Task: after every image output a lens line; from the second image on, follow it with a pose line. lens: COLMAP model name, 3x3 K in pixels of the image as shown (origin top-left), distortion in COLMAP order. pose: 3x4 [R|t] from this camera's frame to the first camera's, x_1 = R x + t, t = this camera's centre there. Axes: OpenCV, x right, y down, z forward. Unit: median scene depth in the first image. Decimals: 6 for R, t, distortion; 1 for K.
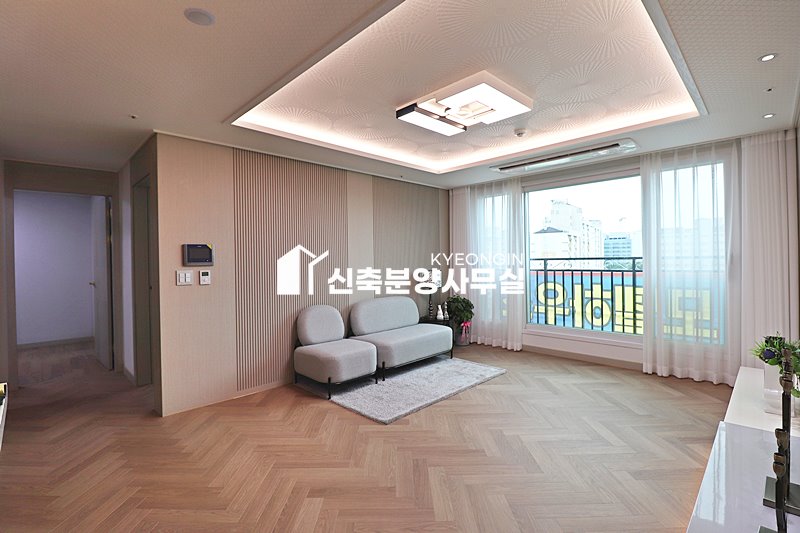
lens RADIAL K [[373.3, 0, 399.5], [0, 373.3, 261.8], [0, 0, 1]] dist [-0.003549, -0.000759]
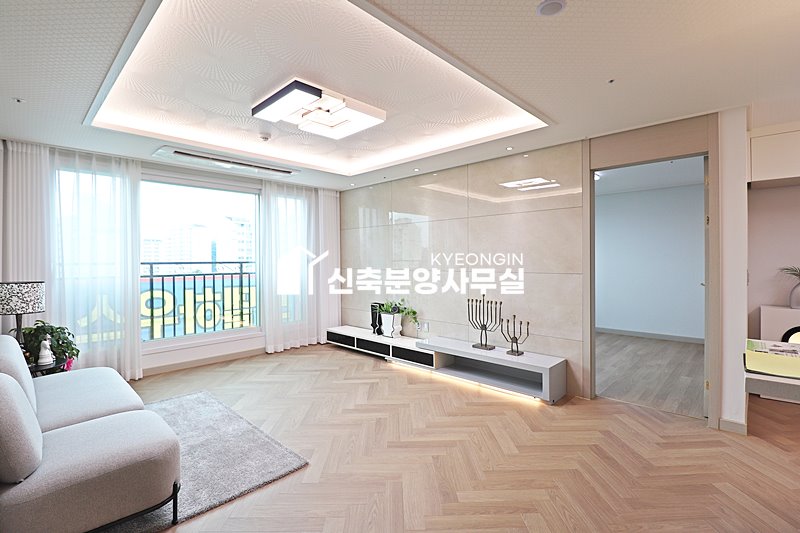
lens RADIAL K [[376.2, 0, 395.1], [0, 376.2, 263.6], [0, 0, 1]] dist [-0.015762, -0.000217]
pose [[-0.009080, 0.006370, 0.999938, -0.568053], [0.011379, 0.999916, -0.006267, 0.006690], [-0.999894, 0.011321, -0.009152, 0.540467]]
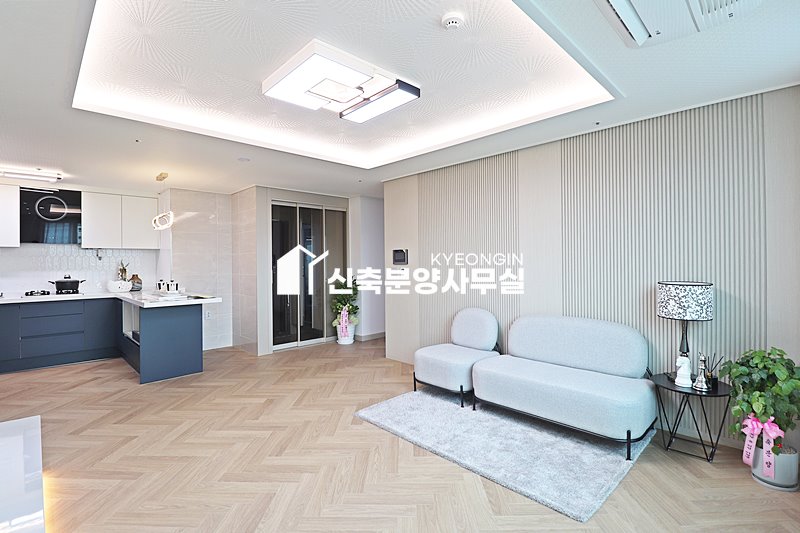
lens RADIAL K [[374.6, 0, 400.0], [0, 374.6, 261.9], [0, 0, 1]] dist [-0.010170, -0.000196]
pose [[-0.009467, 0.016967, -0.999811, 0.694244], [0.002776, 0.999853, 0.016942, -0.019572], [0.999951, -0.002615, -0.009513, 0.761173]]
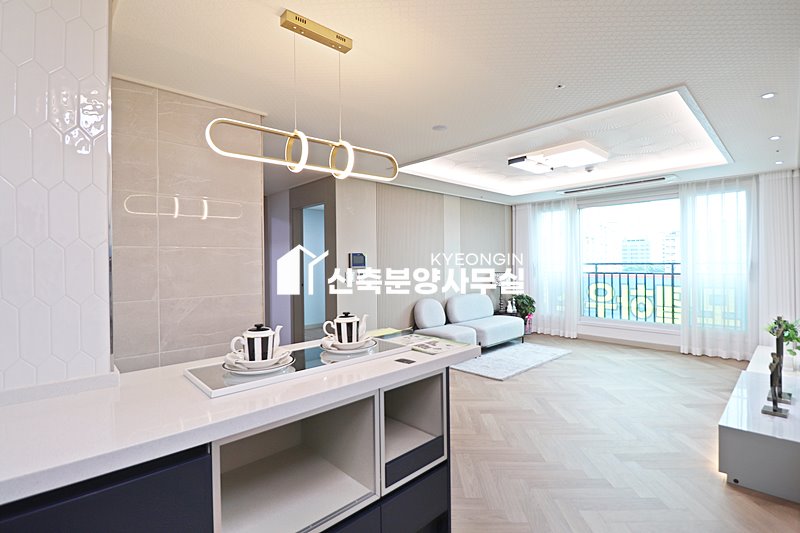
lens RADIAL K [[374.6, 0, 400.0], [0, 374.6, 261.9], [0, 0, 1]] dist [-0.010170, -0.000196]
pose [[0.999448, 0.004650, -0.032884, -0.253219], [-0.004746, 0.999985, -0.002851, -0.008042], [0.032870, 0.003005, 0.999455, -0.290886]]
